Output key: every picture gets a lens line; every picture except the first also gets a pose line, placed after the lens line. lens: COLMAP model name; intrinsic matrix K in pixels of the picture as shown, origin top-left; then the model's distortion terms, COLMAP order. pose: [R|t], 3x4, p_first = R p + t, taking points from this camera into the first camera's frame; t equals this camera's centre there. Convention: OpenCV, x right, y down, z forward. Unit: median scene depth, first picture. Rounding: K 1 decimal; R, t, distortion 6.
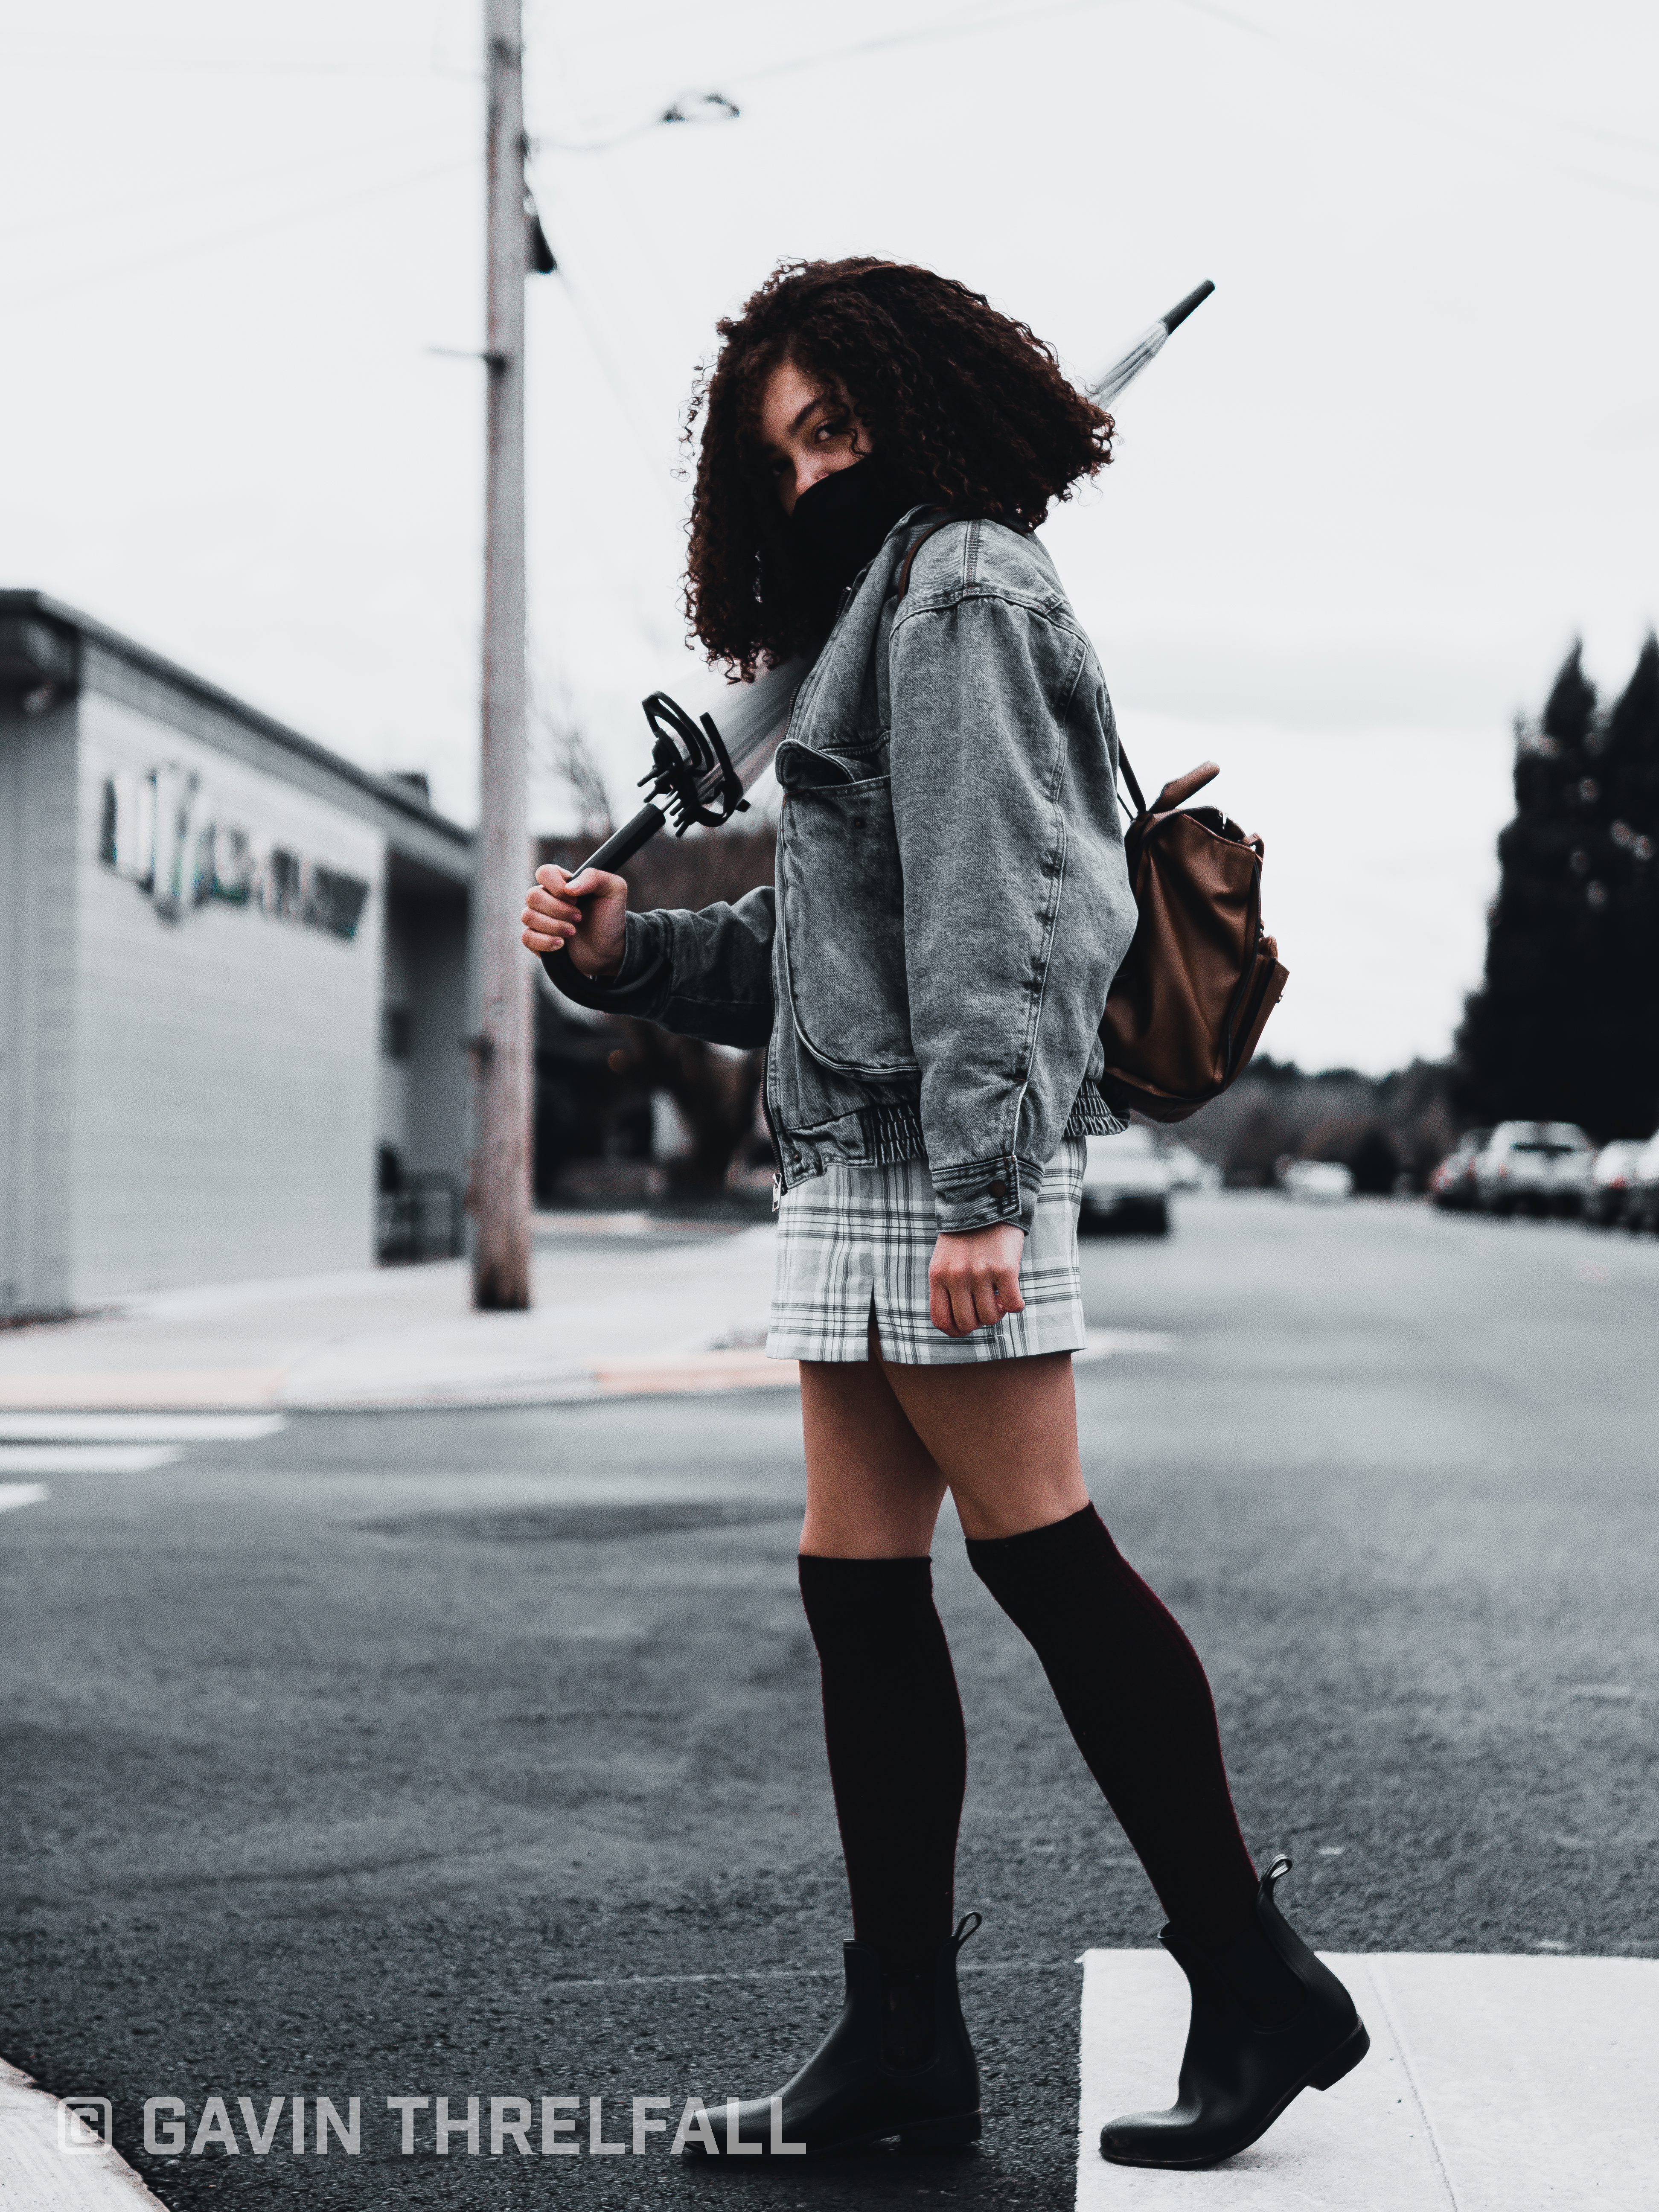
lens RADIAL K [[3912.8, 0, 829.5], [0, 3912.8, 1106.0], [0, 0, 1]] dist [0.172096, 0.059031]
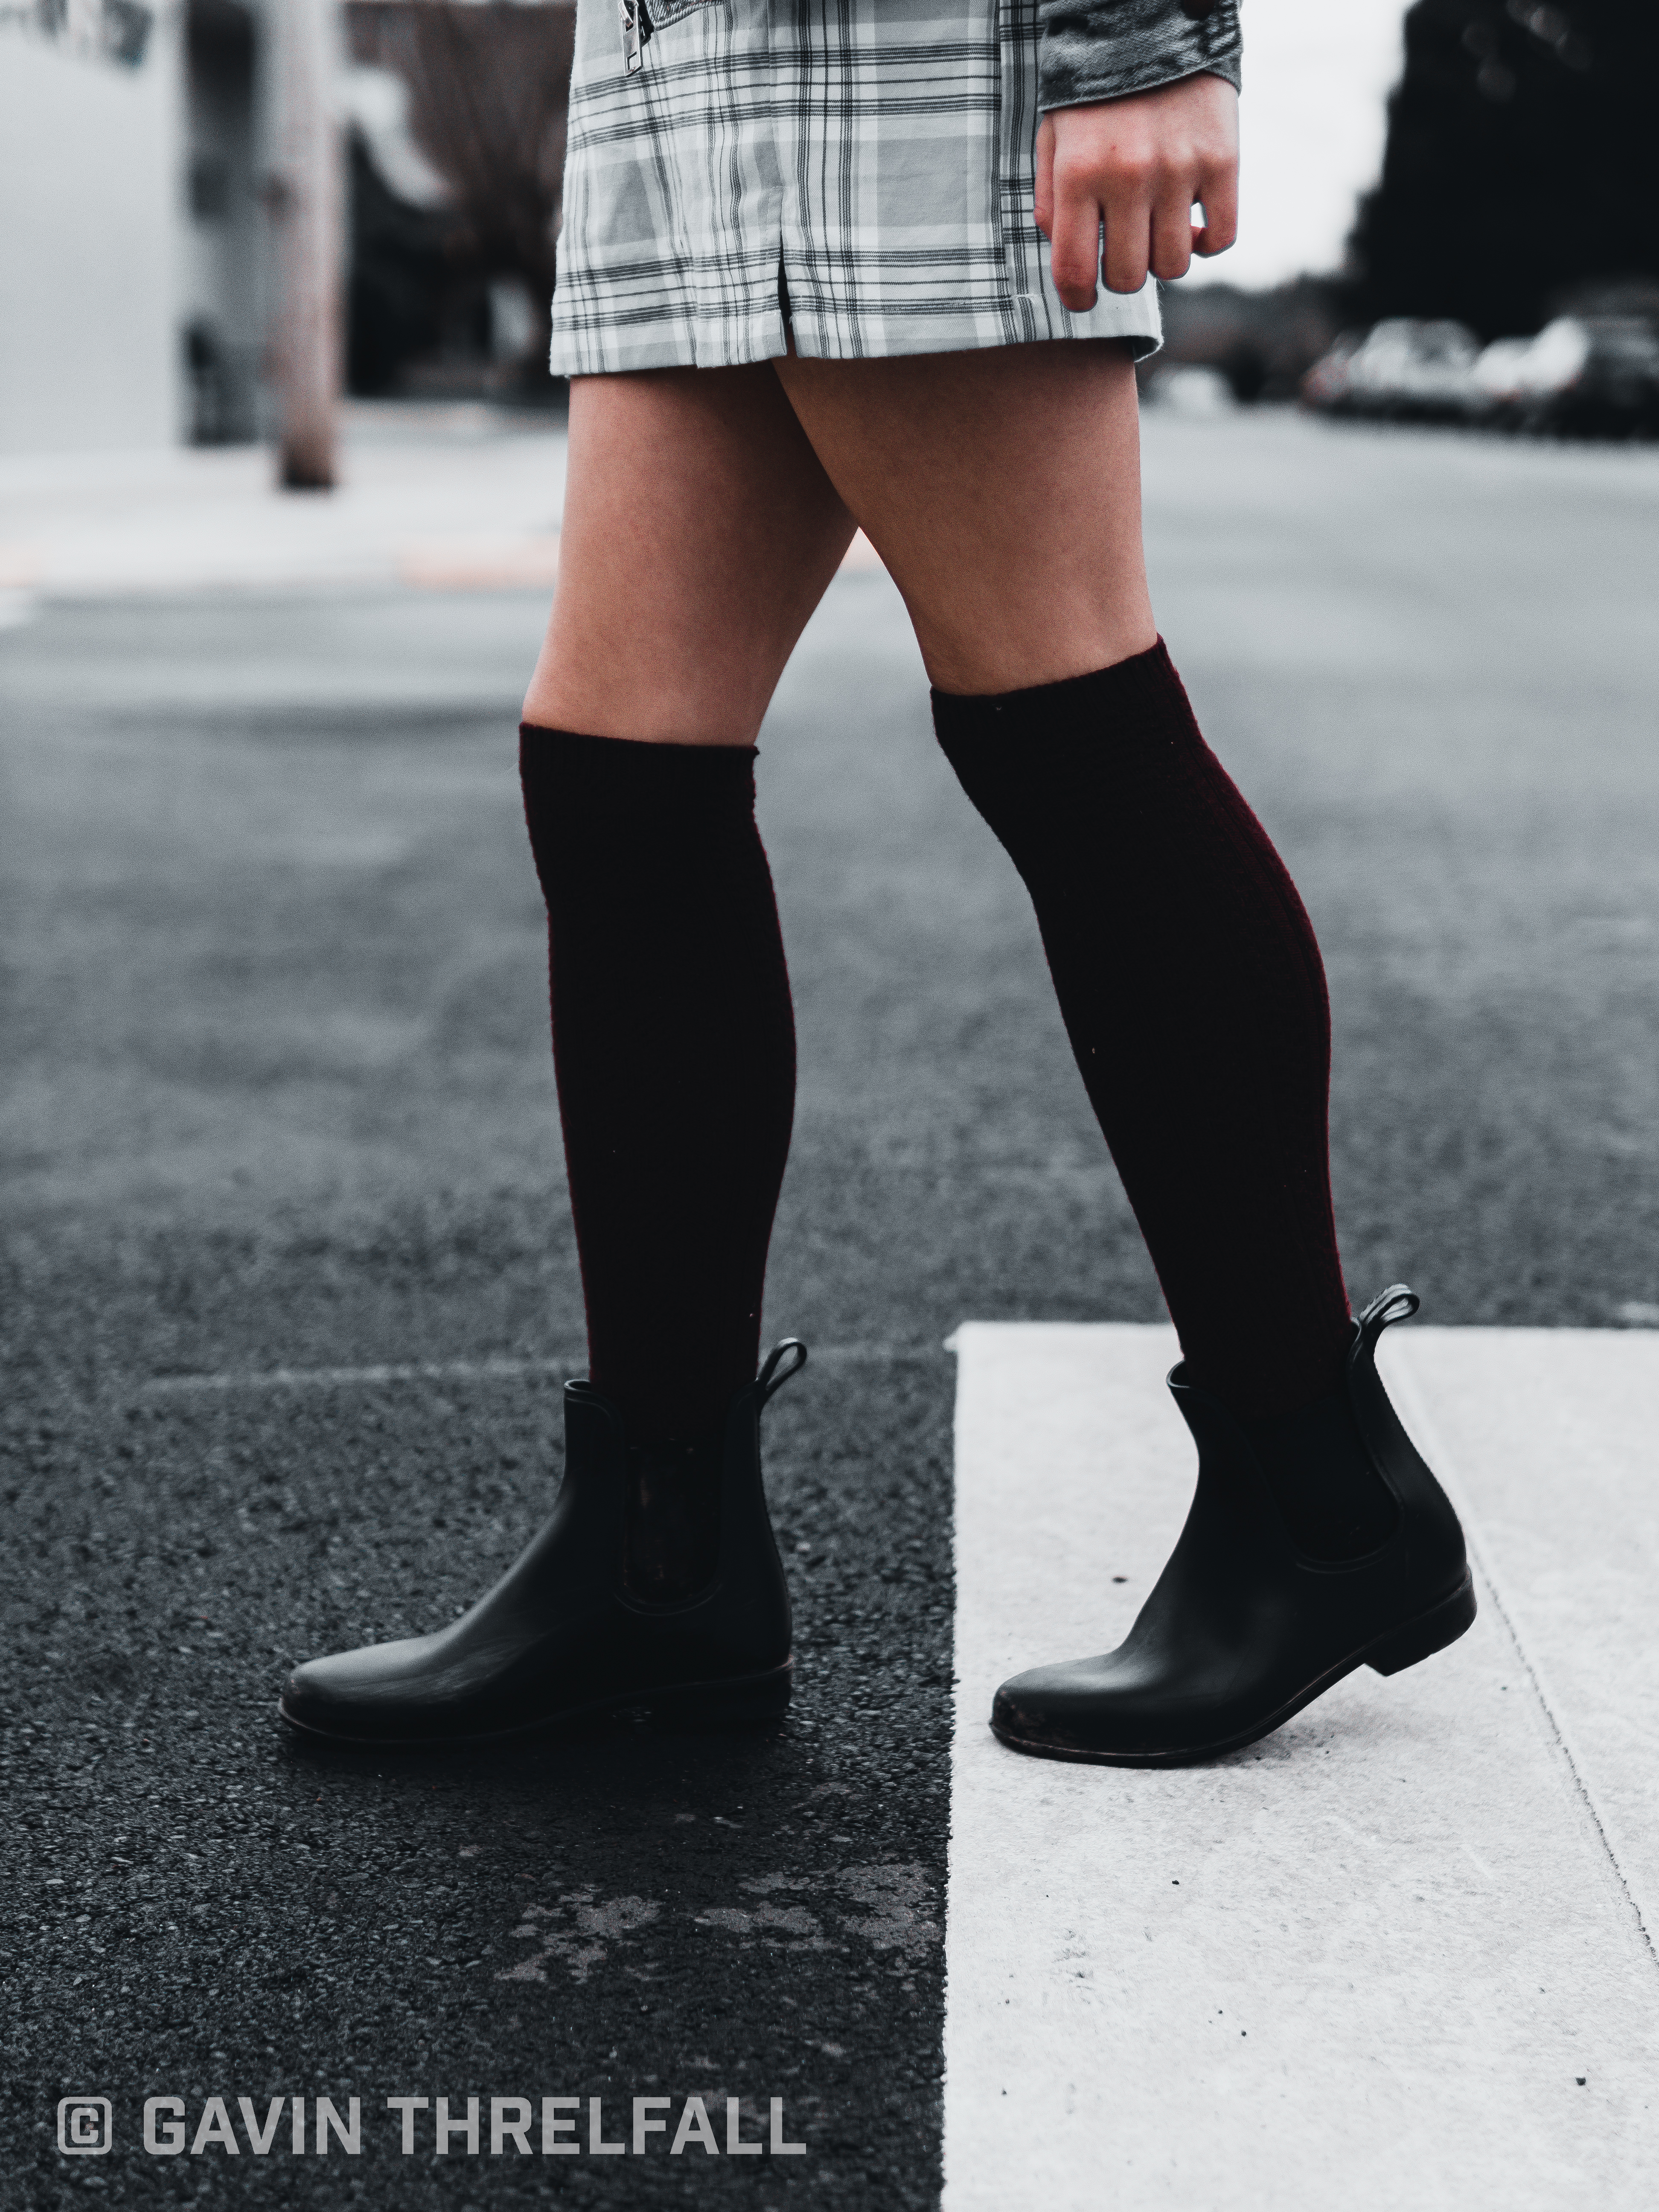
lens RADIAL K [[3911.0, 0, 829.5], [0, 3911.0, 1106.0], [0, 0, 1]] dist [0.185421, 0.062780]
pose [[0.999314, 0.005422, 0.036625, 0.016677], [-0.012525, 0.980407, 0.196583, 0.043038], [-0.034842, -0.196907, 0.979803, 0.331697]]
